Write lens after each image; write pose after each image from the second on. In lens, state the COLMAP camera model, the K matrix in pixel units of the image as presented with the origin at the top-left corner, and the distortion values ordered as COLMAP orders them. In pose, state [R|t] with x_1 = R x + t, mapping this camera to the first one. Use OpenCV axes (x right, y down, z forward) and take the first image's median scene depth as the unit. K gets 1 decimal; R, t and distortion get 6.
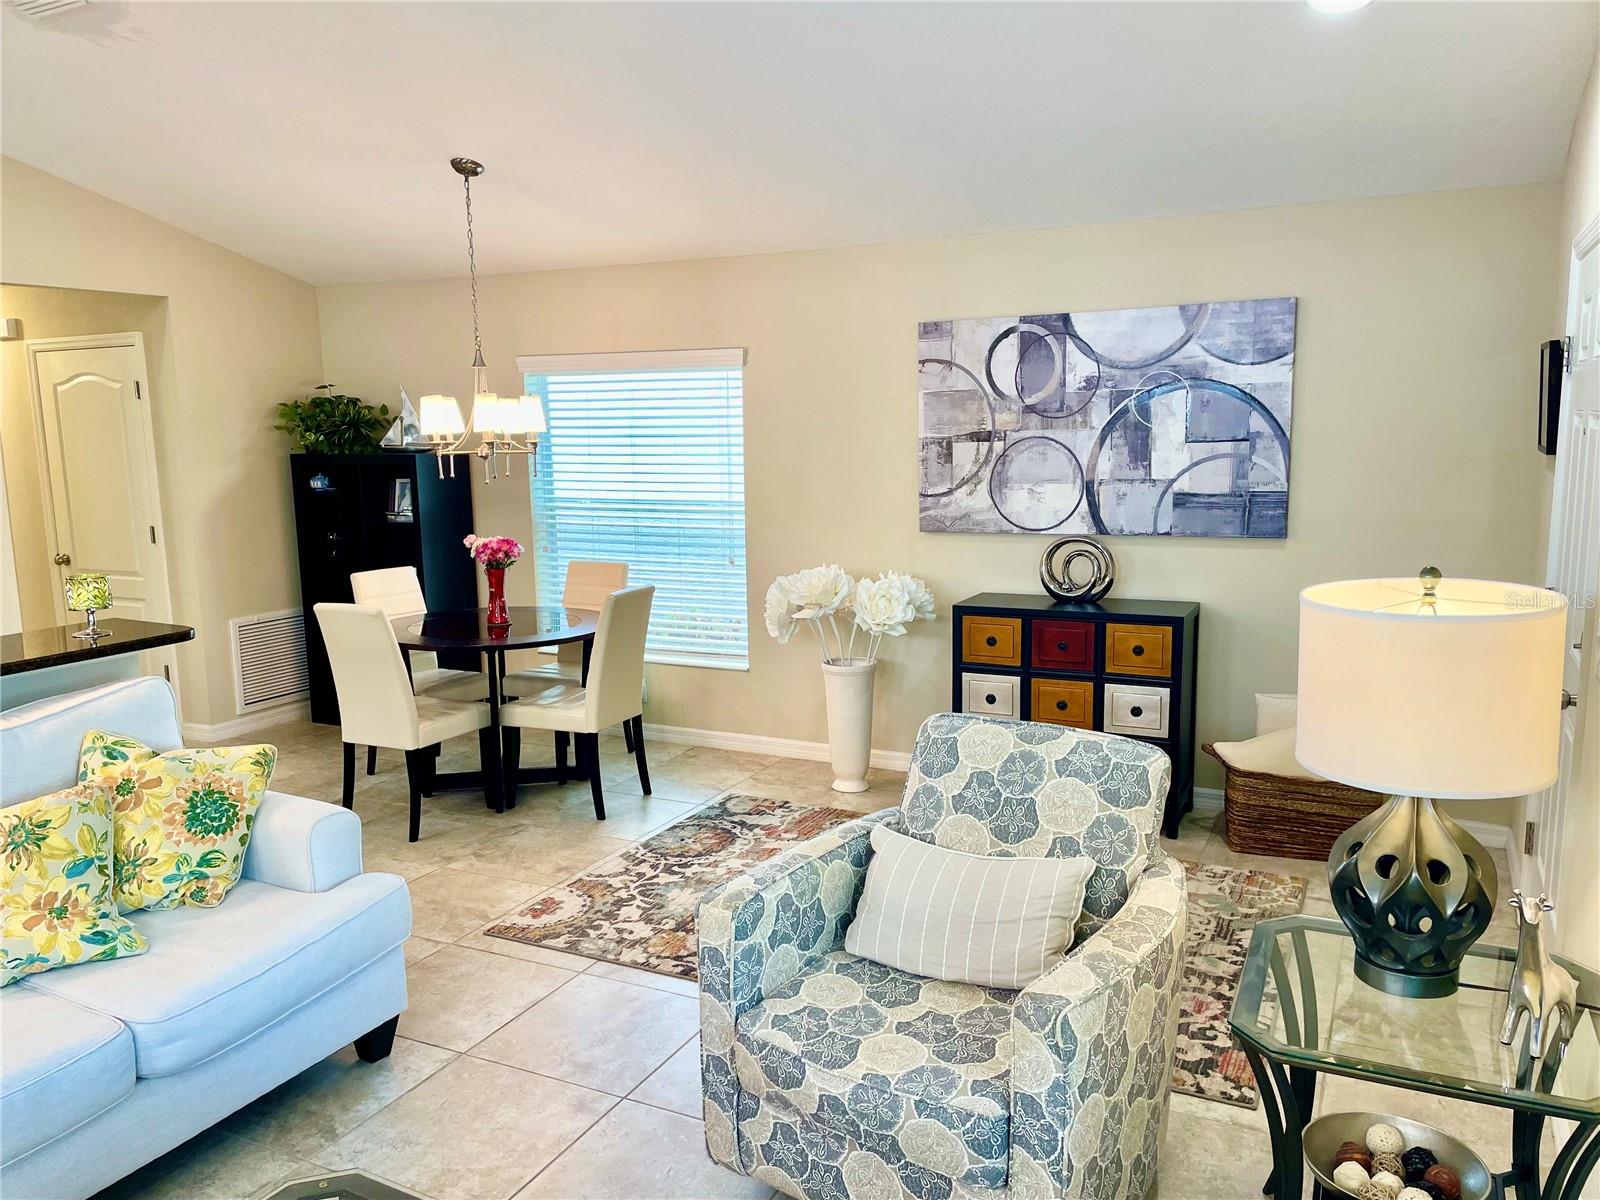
lens RADIAL K [[1205.6, 0, 809.2], [0, 1205.6, 613.6], [0, 0, 1]] dist [0.097865, -0.128234]
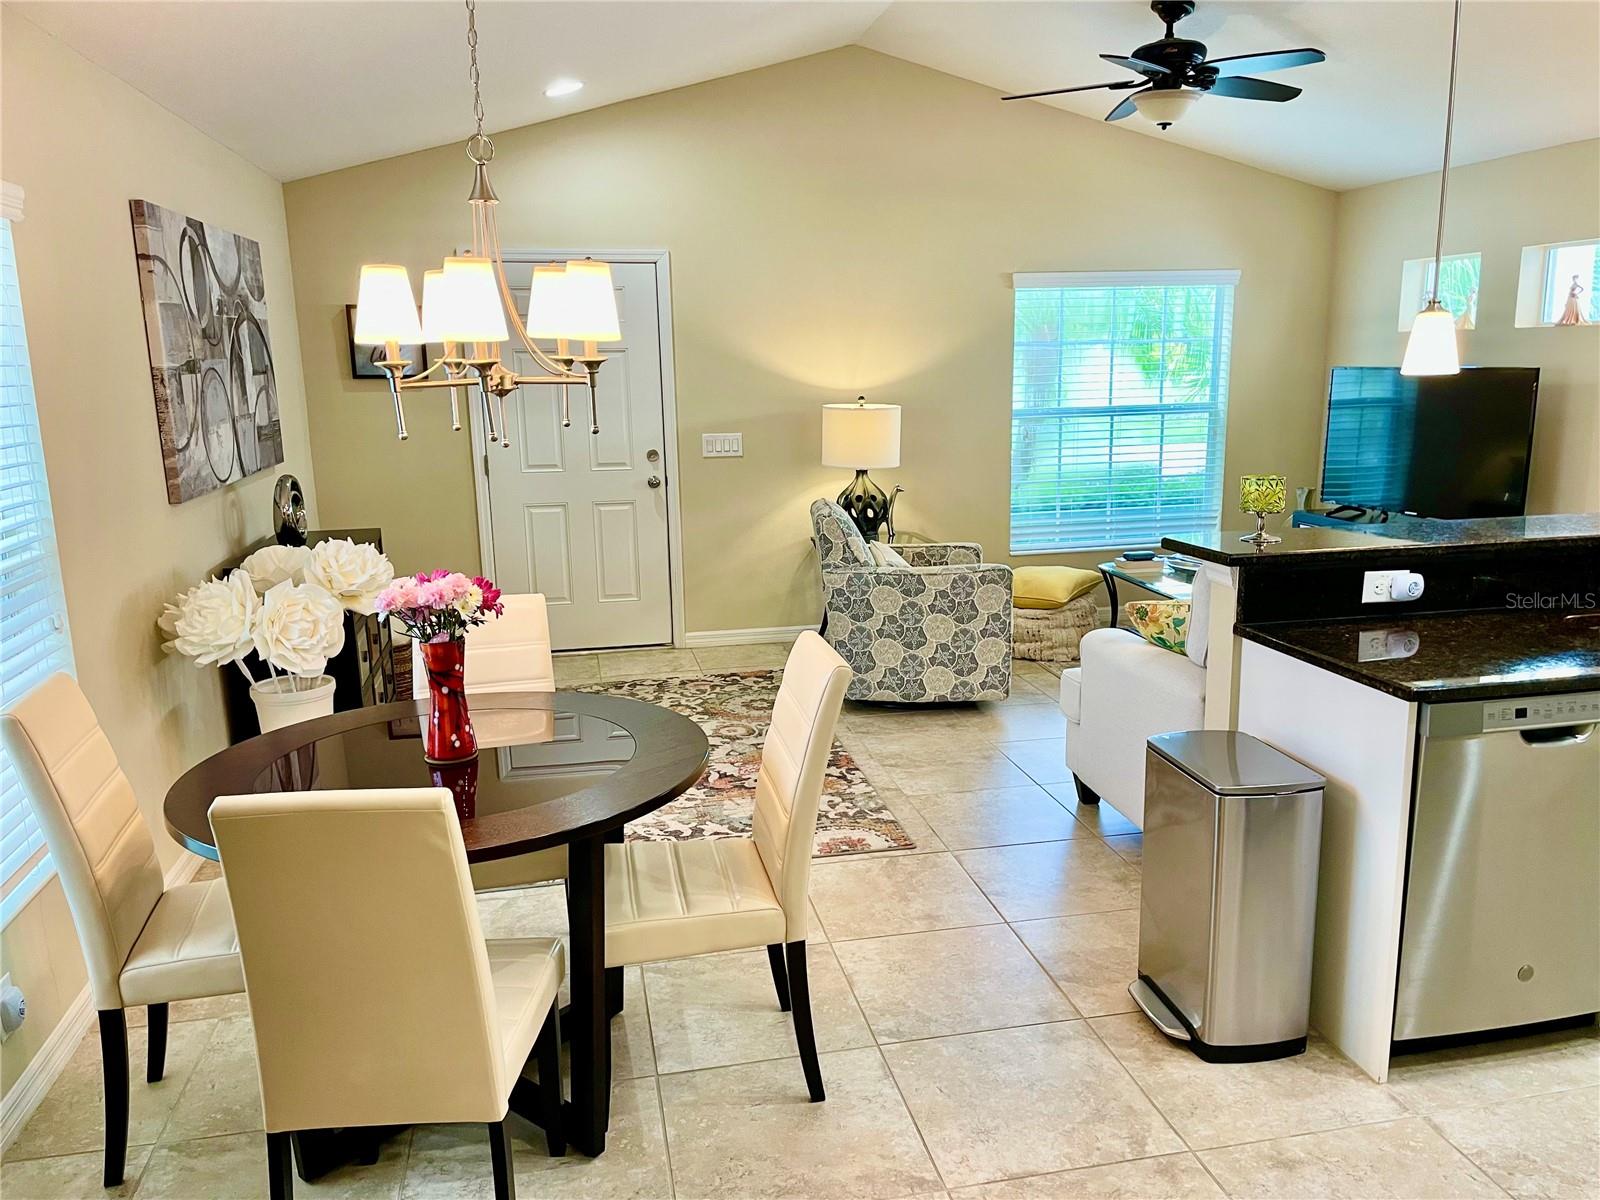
lens RADIAL K [[1205.6, 0, 809.2], [0, 1205.6, 613.6], [0, 0, 1]] dist [0.097865, -0.128234]
pose [[-0.612341, -0.137224, 0.778594, -0.881685], [0.153051, 0.945615, 0.287031, -0.198356], [-0.775638, 0.294925, -0.558037, 1.439305]]
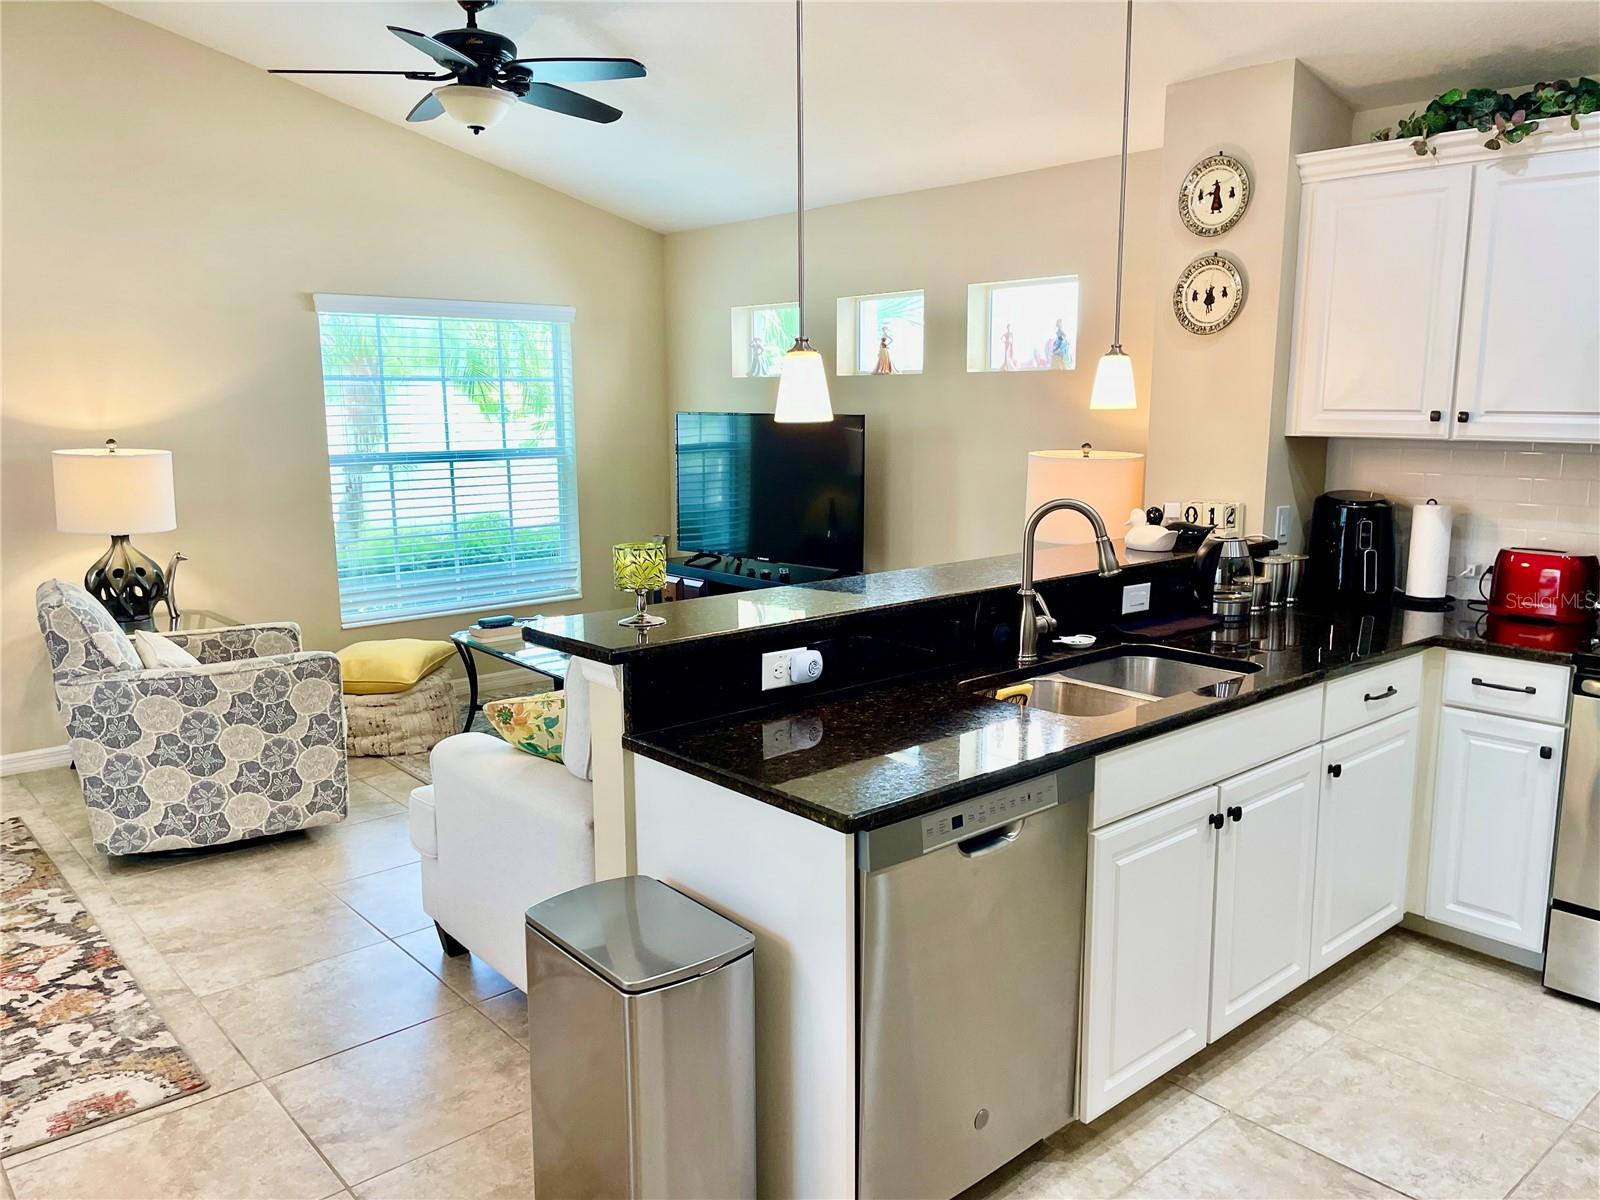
lens RADIAL K [[1207.7, 0, 805.4], [0, 1207.7, 598.1], [0, 0, 1]] dist [0.097334, -0.128931]
pose [[-0.923369, -0.045529, 0.381206, -0.766990], [0.079198, 0.948996, 0.305179, -0.172343], [-0.375657, 0.311983, -0.872667, 1.284961]]
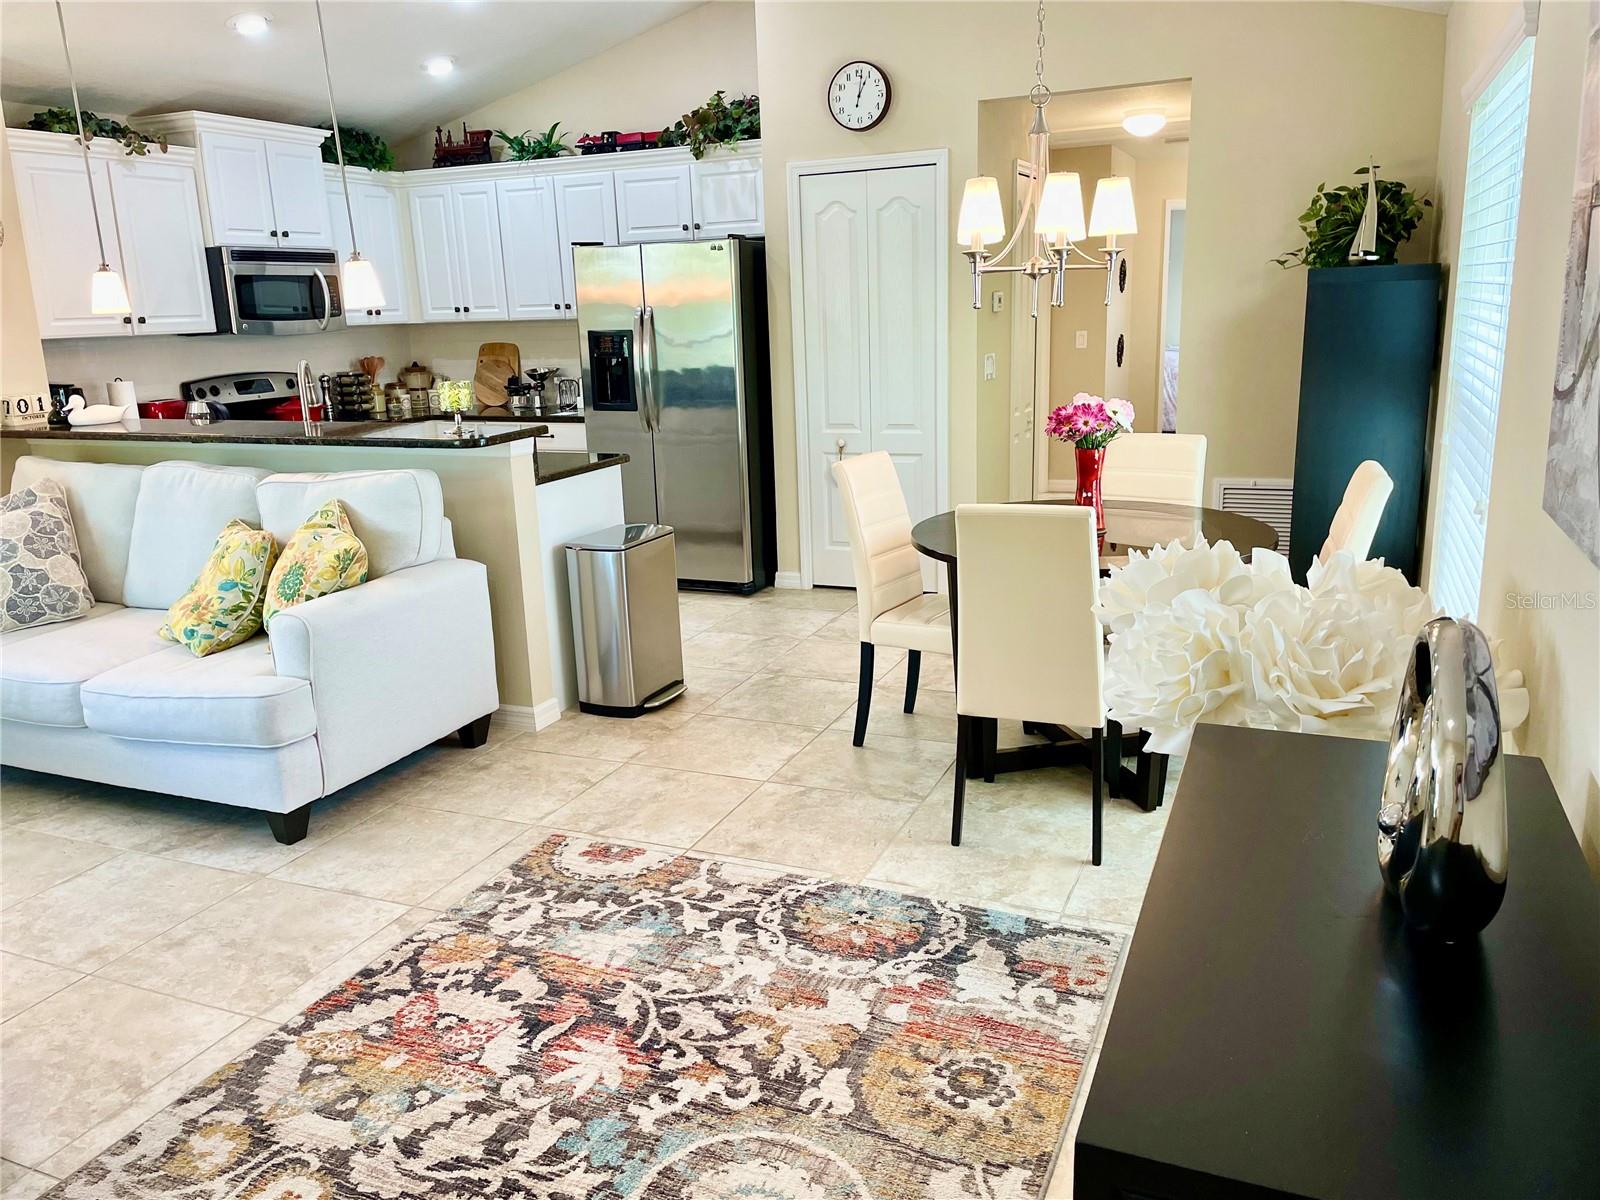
lens RADIAL K [[1206.8, 0, 792.6], [0, 1206.8, 590.4], [0, 0, 1]] dist [0.095965, -0.124415]
pose [[0.047315, 0.246974, -0.967866, 0.499797], [-0.124167, 0.962890, 0.239634, -0.126908], [0.991133, 0.108839, 0.076226, 0.998604]]
